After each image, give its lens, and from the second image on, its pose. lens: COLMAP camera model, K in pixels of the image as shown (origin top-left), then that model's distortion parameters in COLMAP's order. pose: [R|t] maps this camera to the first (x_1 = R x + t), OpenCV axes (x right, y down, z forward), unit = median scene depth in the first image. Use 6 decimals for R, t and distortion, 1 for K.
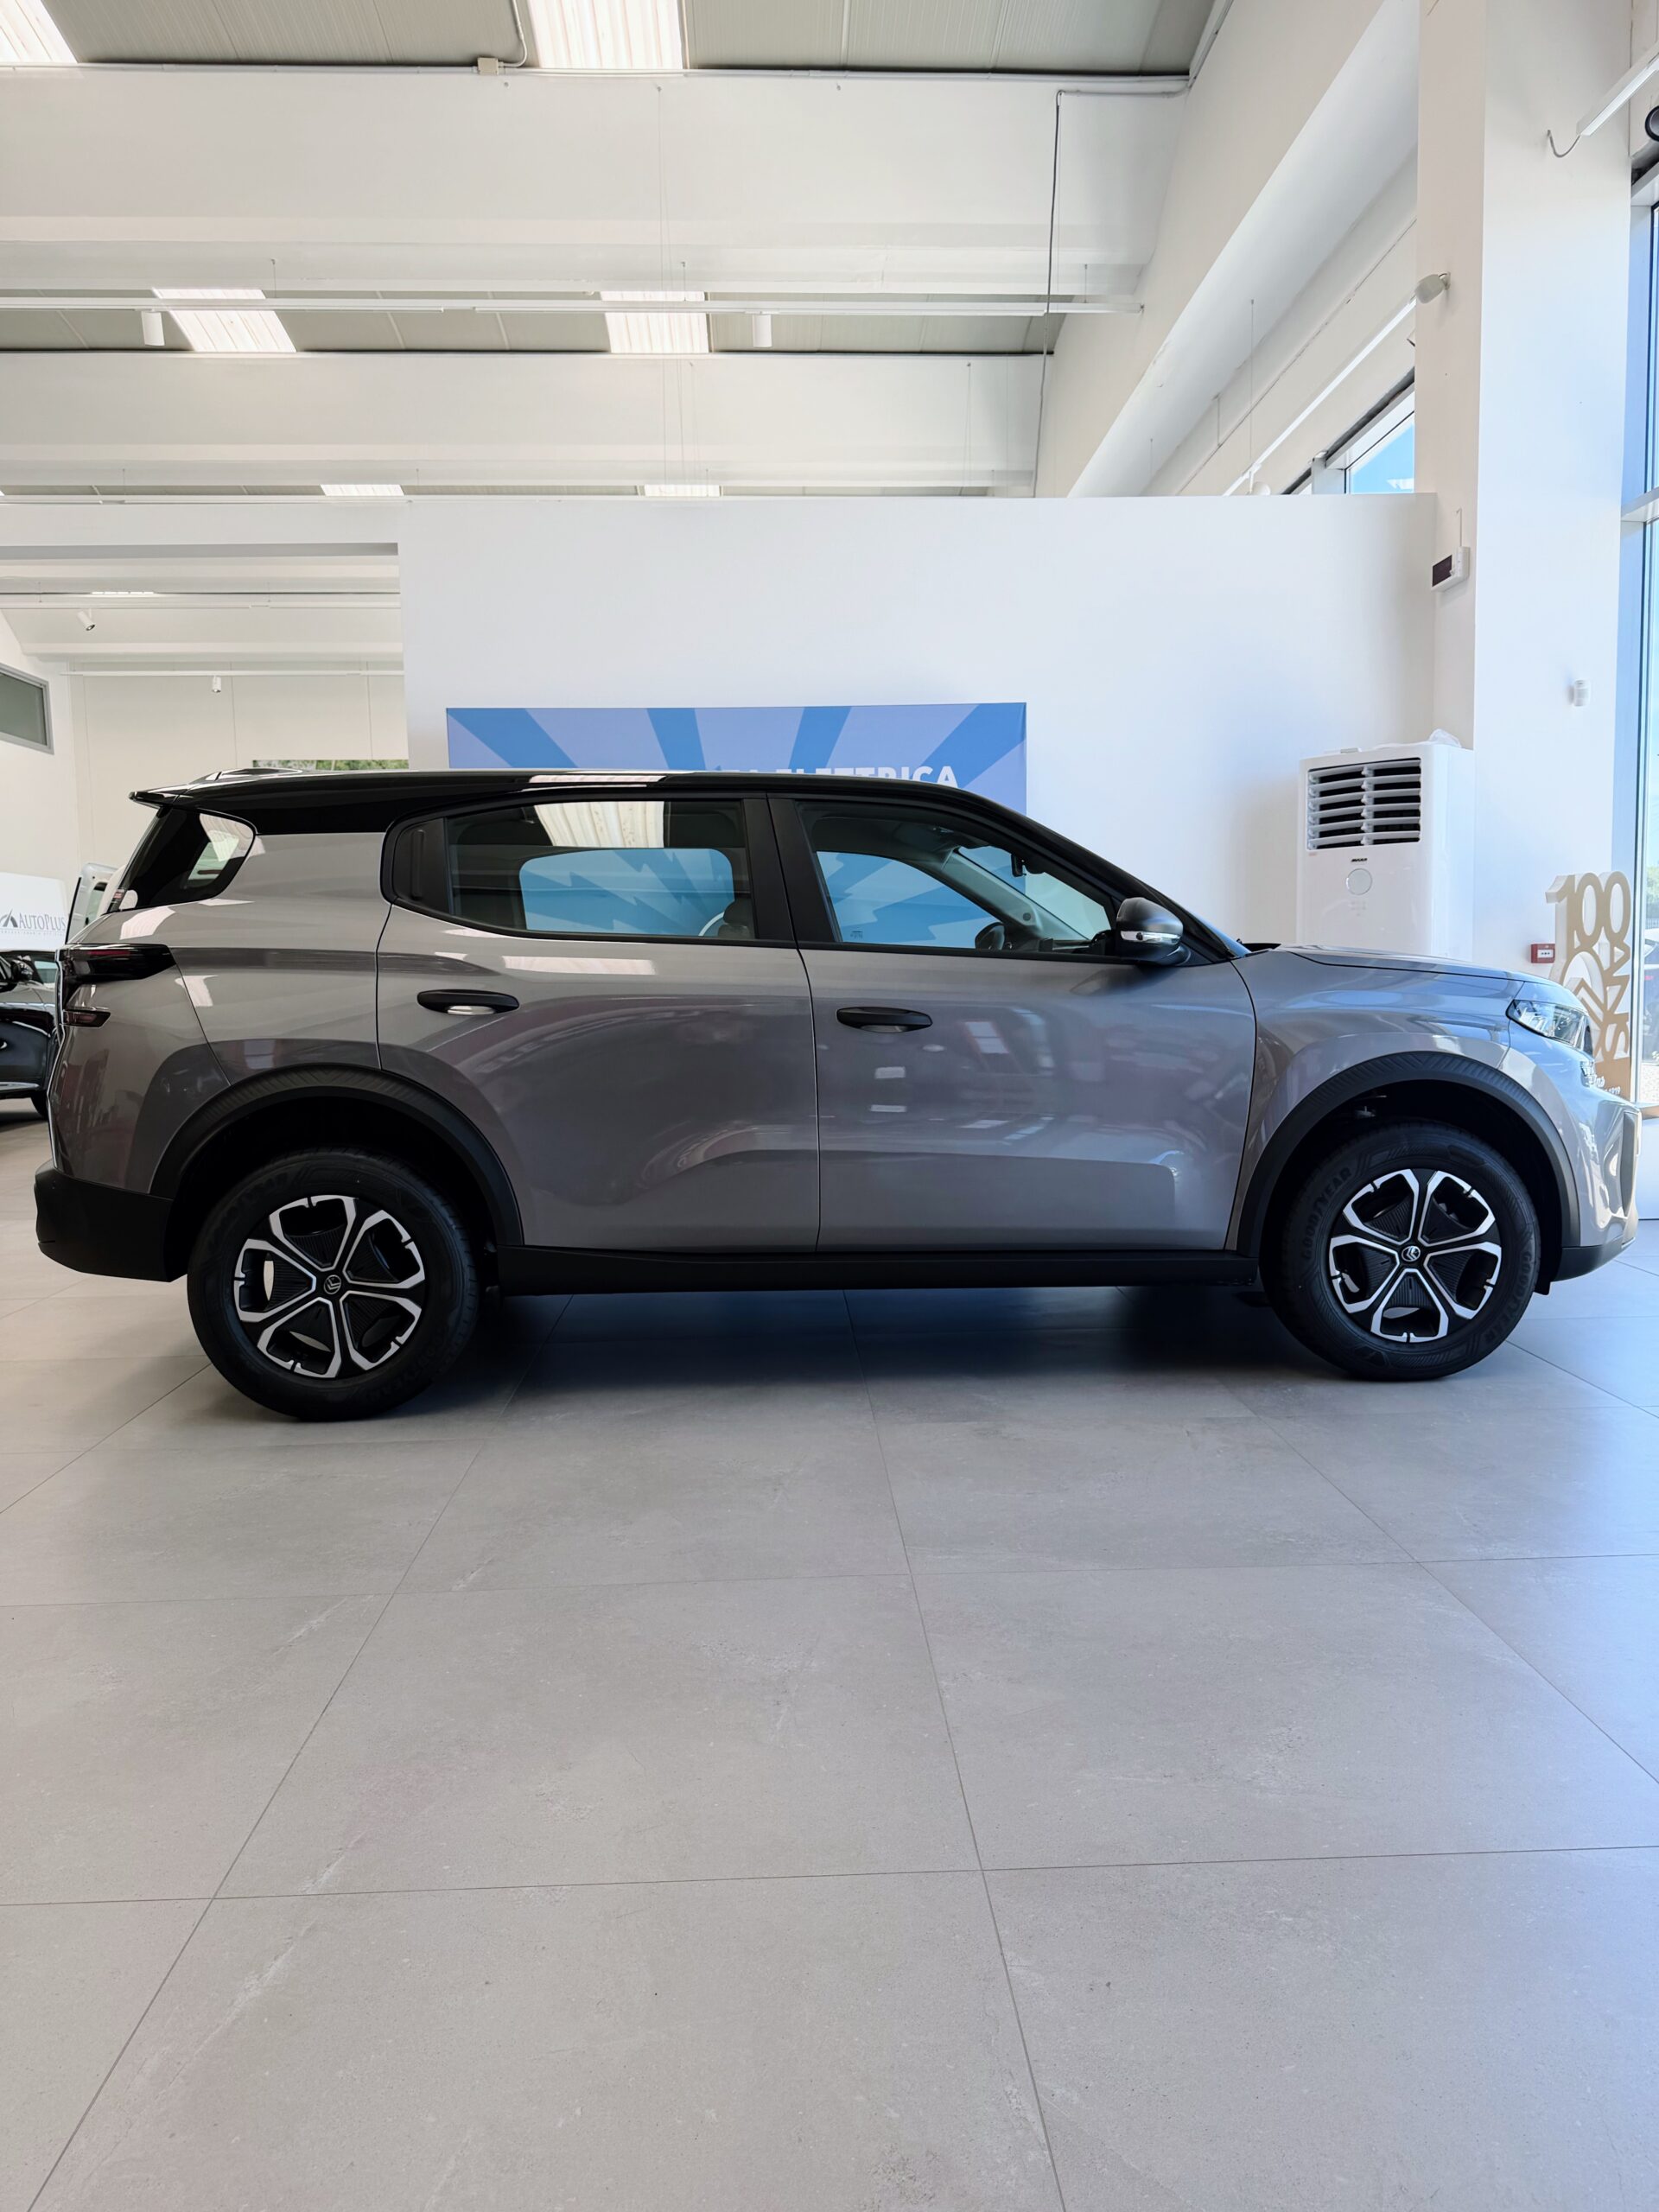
lens RADIAL K [[1581.2, 0, 833.0], [0, 1581.2, 1106.4], [0, 0, 1]] dist [0.043198, -0.046024]
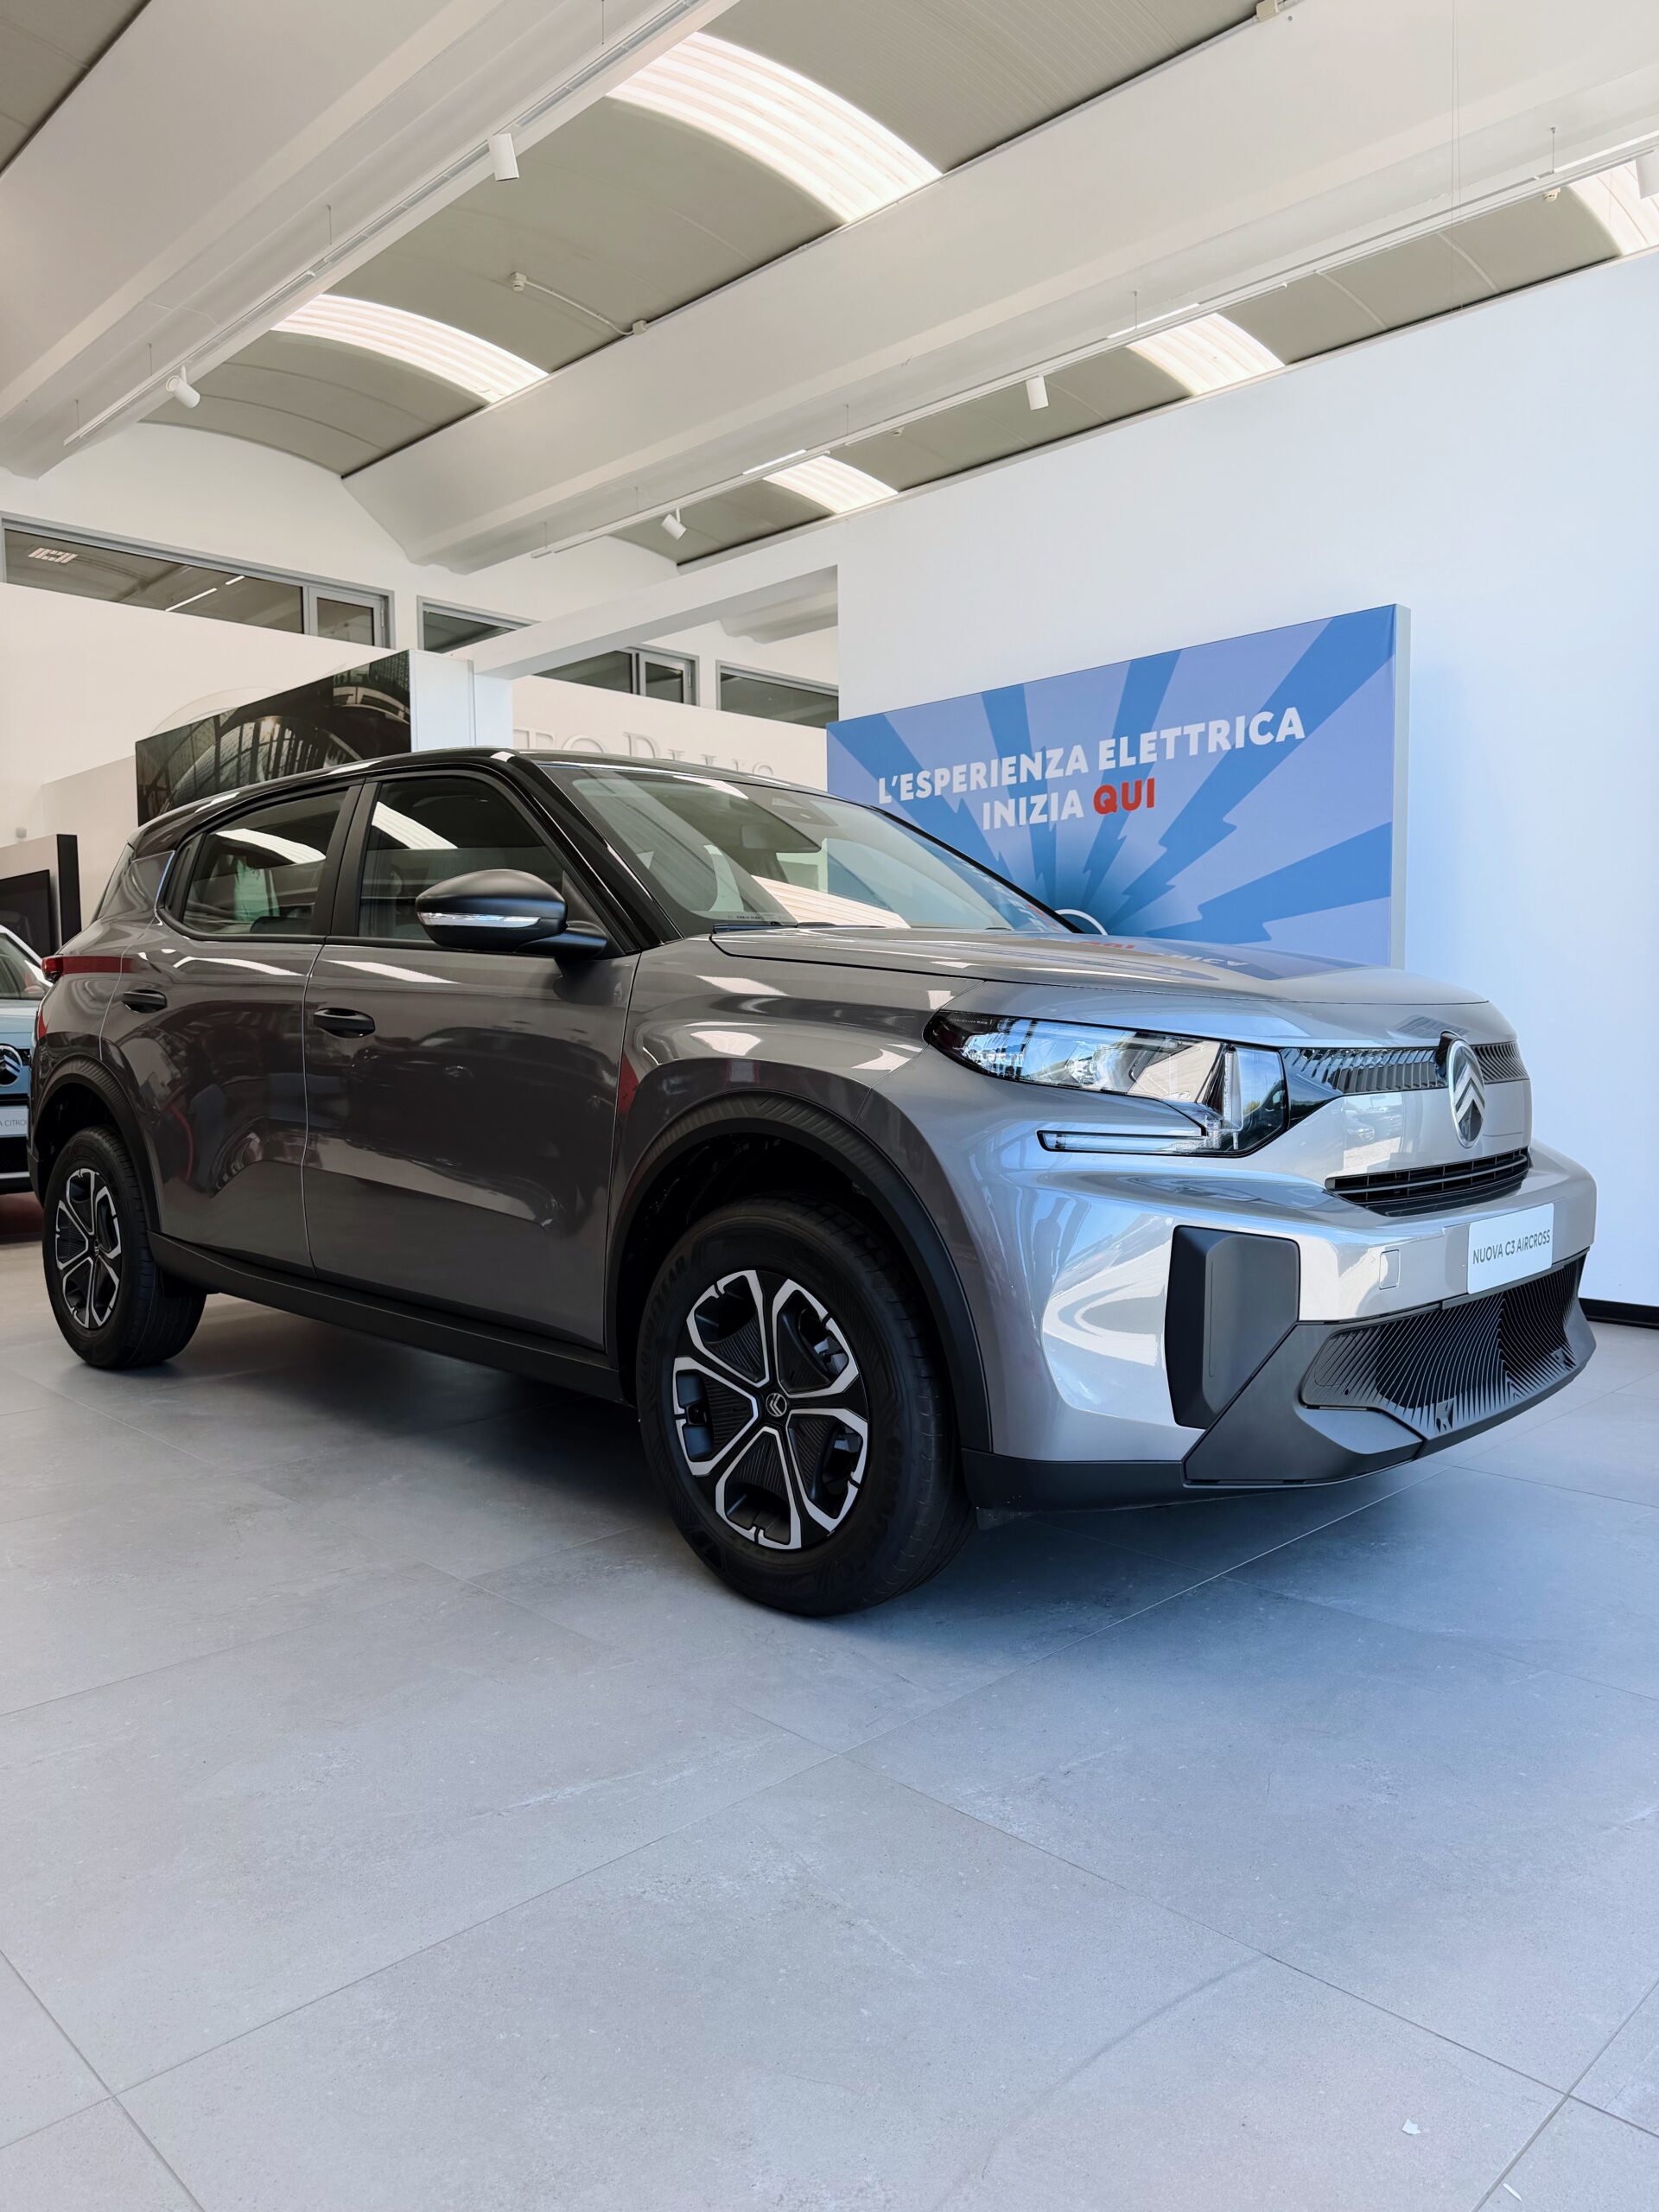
lens RADIAL K [[1575.3, 0, 834.9], [0, 1575.3, 1108.5], [0, 0, 1]] dist [0.048123, -0.052972]
pose [[0.677570, 0.051361, -0.733663, 0.853997], [-0.065213, 0.997825, 0.009627, -0.033756], [0.732562, 0.041322, 0.679445, 0.596752]]
